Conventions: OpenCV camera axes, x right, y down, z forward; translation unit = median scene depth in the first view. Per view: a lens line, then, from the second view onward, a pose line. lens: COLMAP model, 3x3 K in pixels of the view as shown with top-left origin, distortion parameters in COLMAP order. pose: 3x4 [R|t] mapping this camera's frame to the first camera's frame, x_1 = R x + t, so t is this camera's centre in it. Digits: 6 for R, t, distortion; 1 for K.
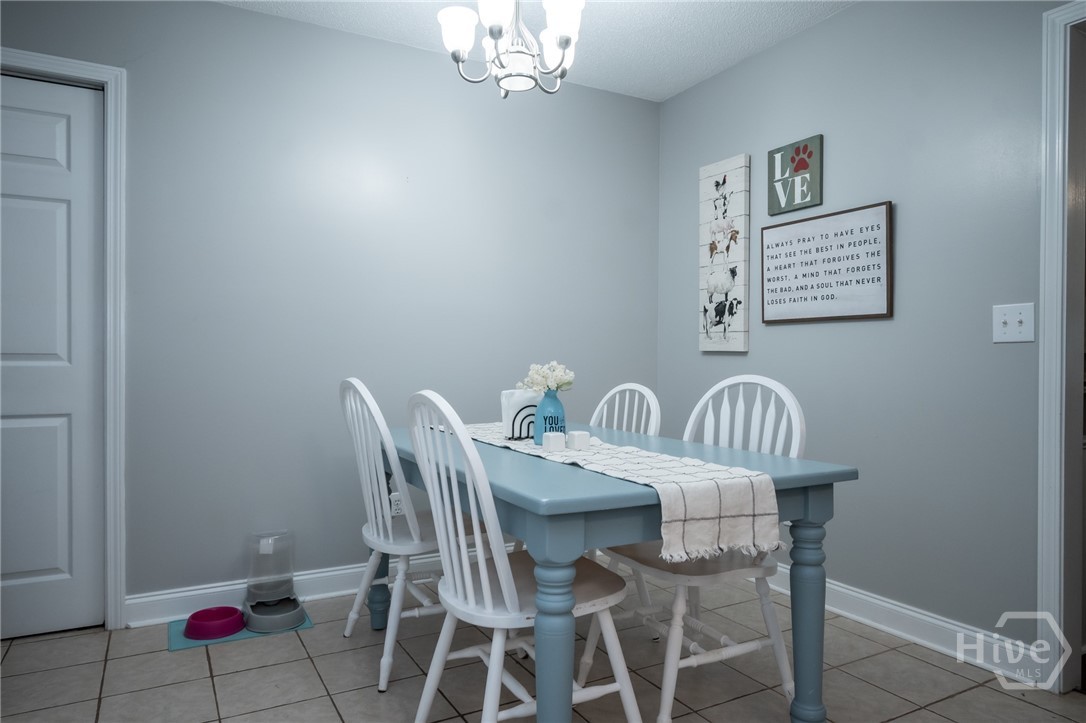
lens RADIAL K [[706.0, 0, 543.2], [0, 706.0, 365.2], [0, 0, 1]] dist [-0.001759, 0.001284]
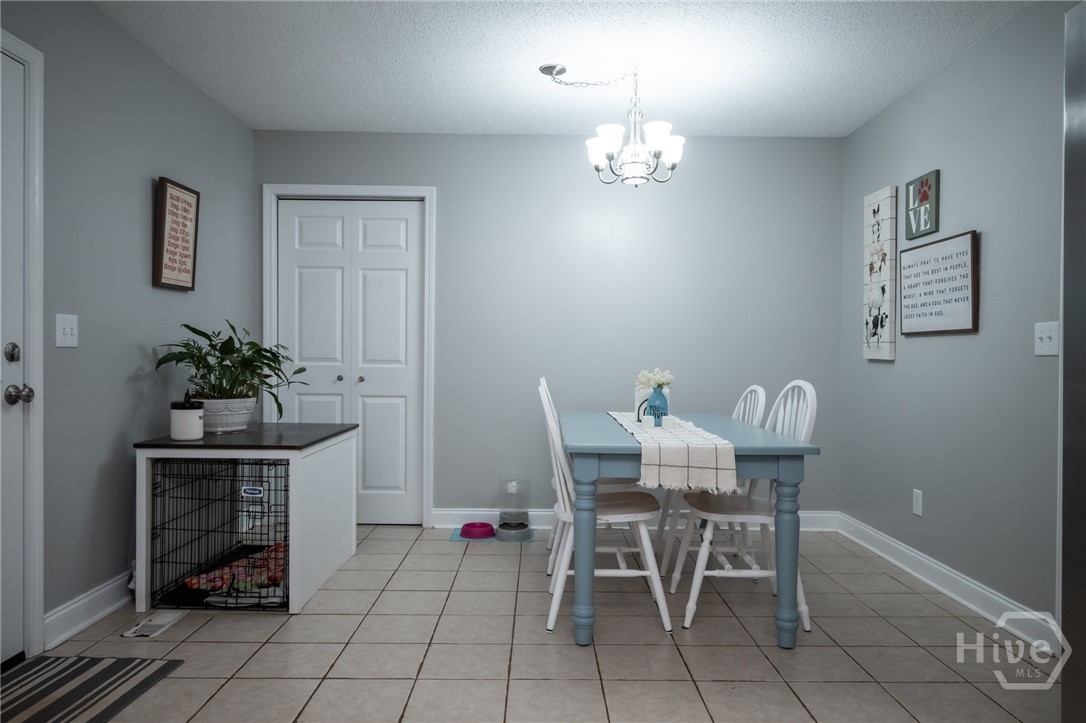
lens RADIAL K [[742.4, 0, 543.3], [0, 742.4, 359.1], [0, 0, 1]] dist [0.003063, -0.000975]
pose [[0.876357, 0.004928, -0.481637, 0.450054], [-0.008654, 0.999947, -0.005516, -0.011116], [0.481584, 0.009002, 0.876354, -0.378277]]
